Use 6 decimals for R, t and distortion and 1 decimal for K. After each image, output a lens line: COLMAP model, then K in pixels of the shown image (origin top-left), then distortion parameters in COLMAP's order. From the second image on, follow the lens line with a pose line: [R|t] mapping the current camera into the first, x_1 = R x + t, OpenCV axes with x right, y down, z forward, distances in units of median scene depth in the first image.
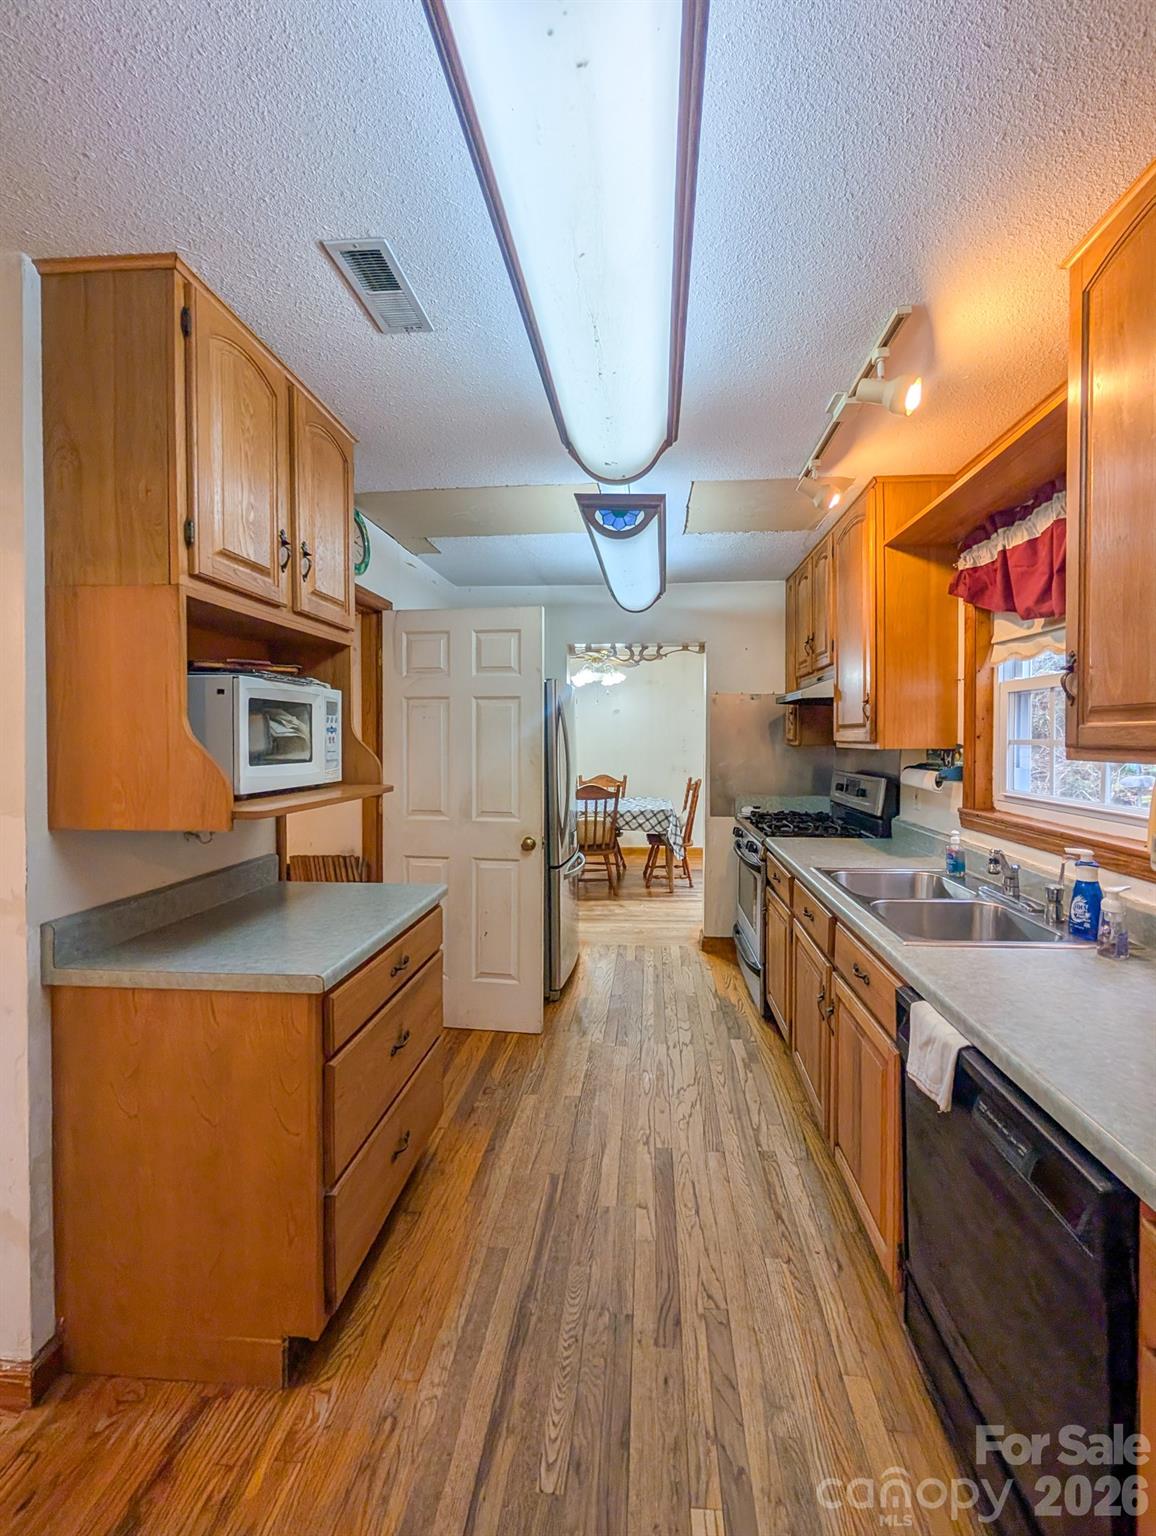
lens RADIAL K [[592.6, 0, 579.4], [0, 592.6, 762.7], [0, 0, 1]] dist [0.001283, 0.000614]
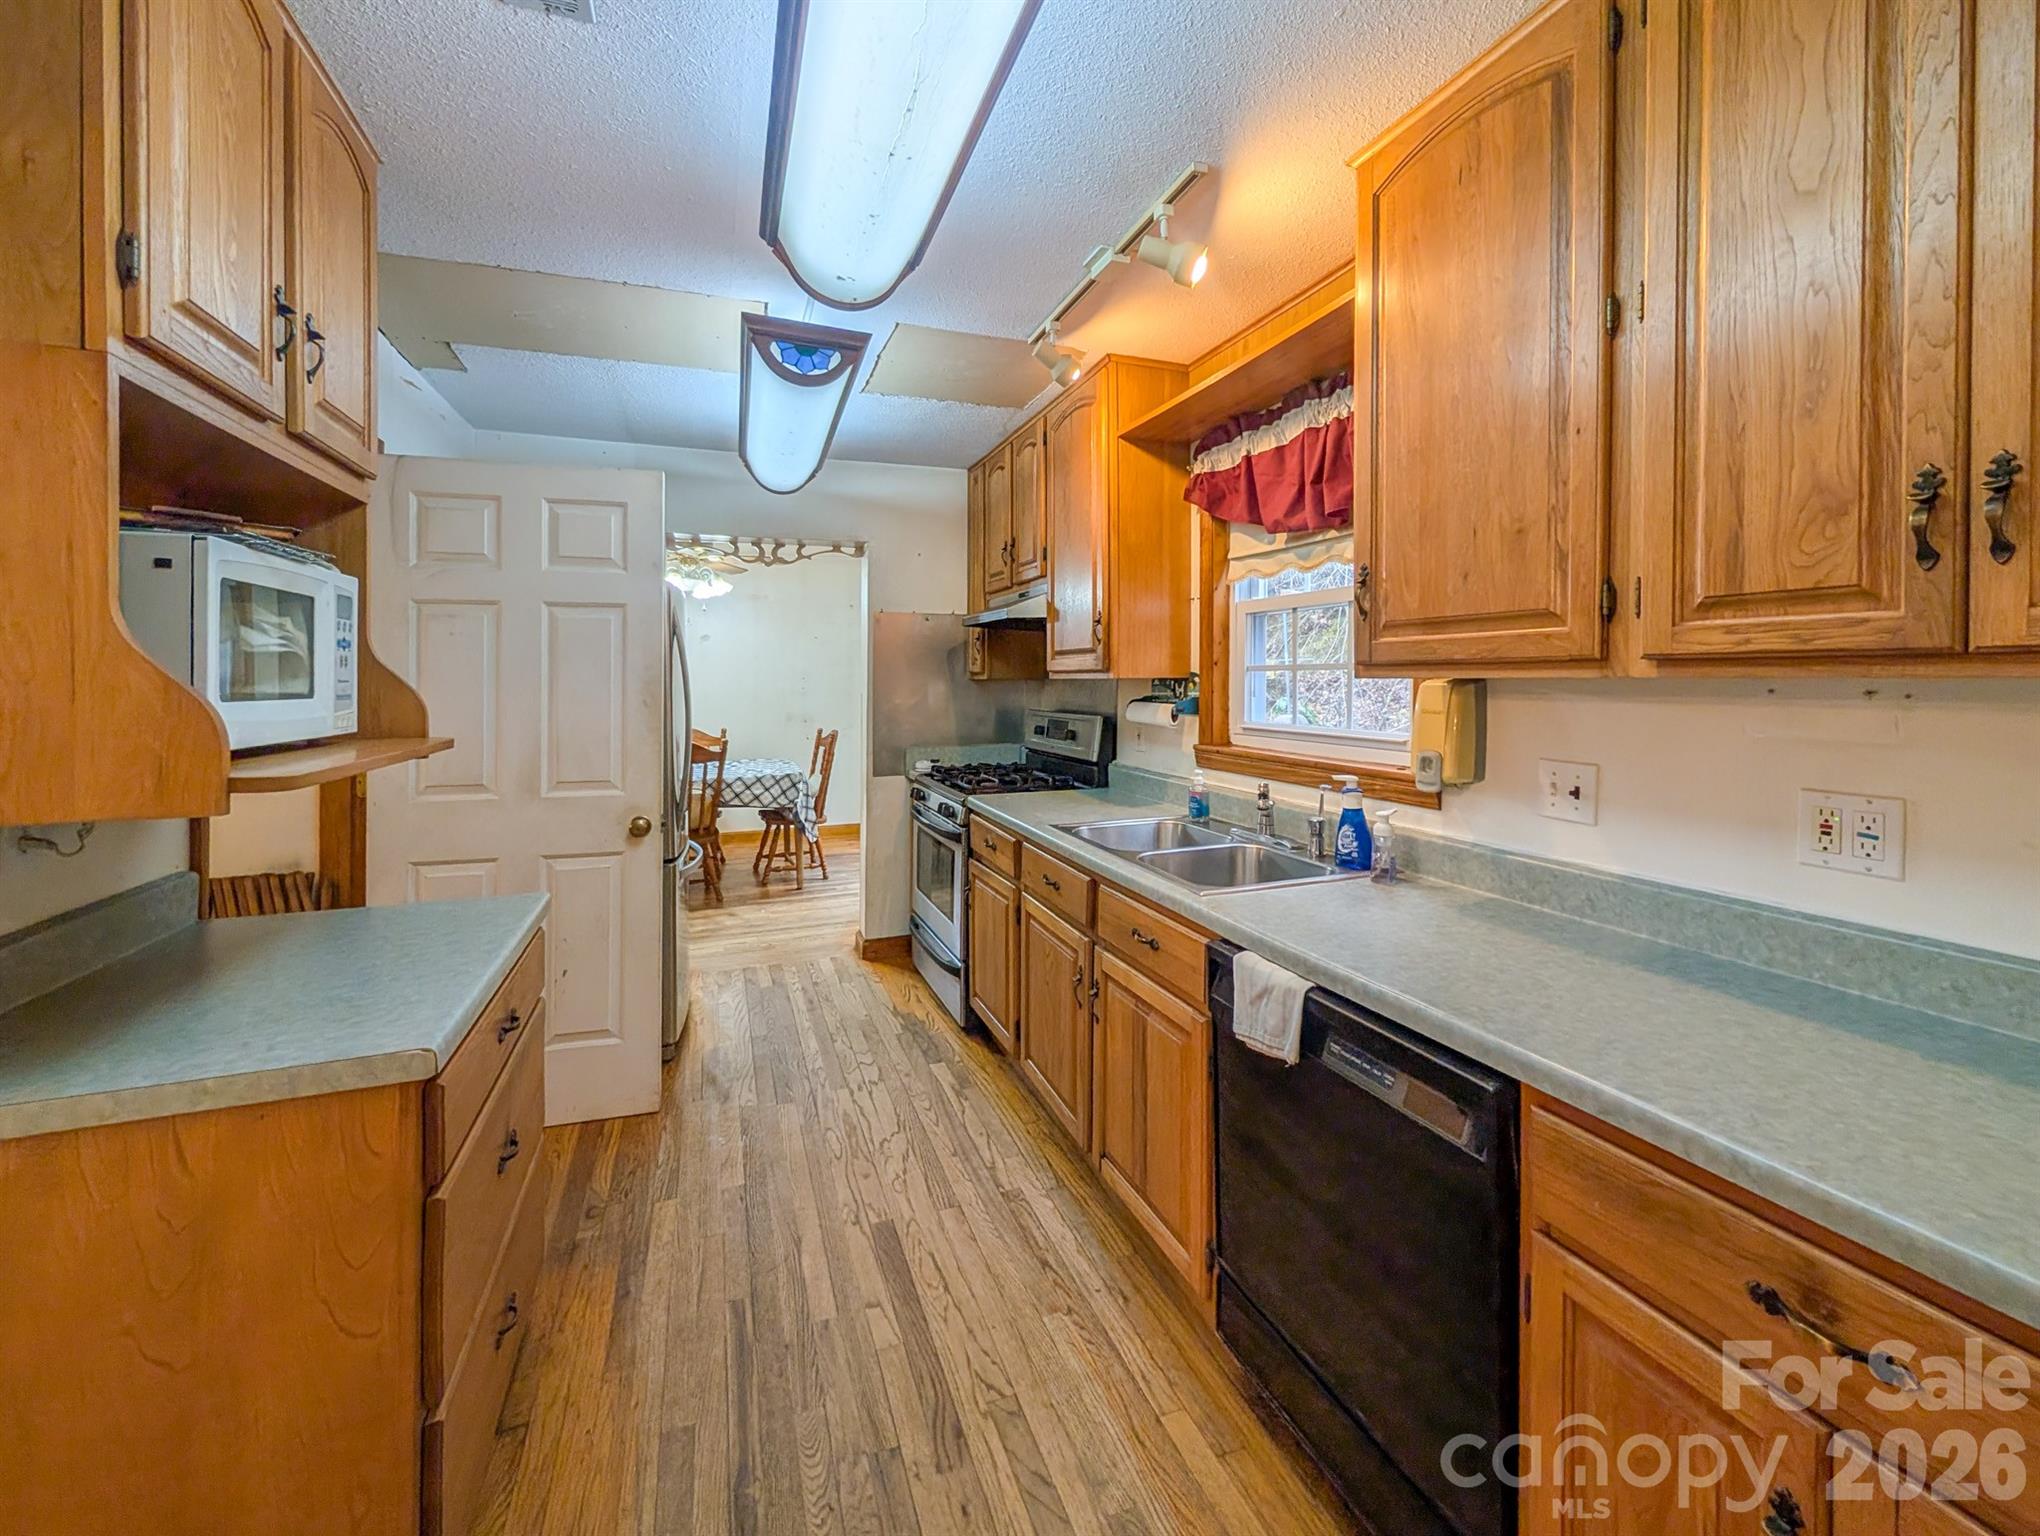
lens RADIAL K [[805.5, 0, 1001.9], [0, 805.5, 698.2], [0, 0, 1]] dist [0.001614, 0.000148]
pose [[0.920815, -0.015143, 0.389705, -0.102052], [0.019511, 0.999783, -0.007252, 0.012526], [-0.389510, 0.014281, 0.920911, 0.014553]]
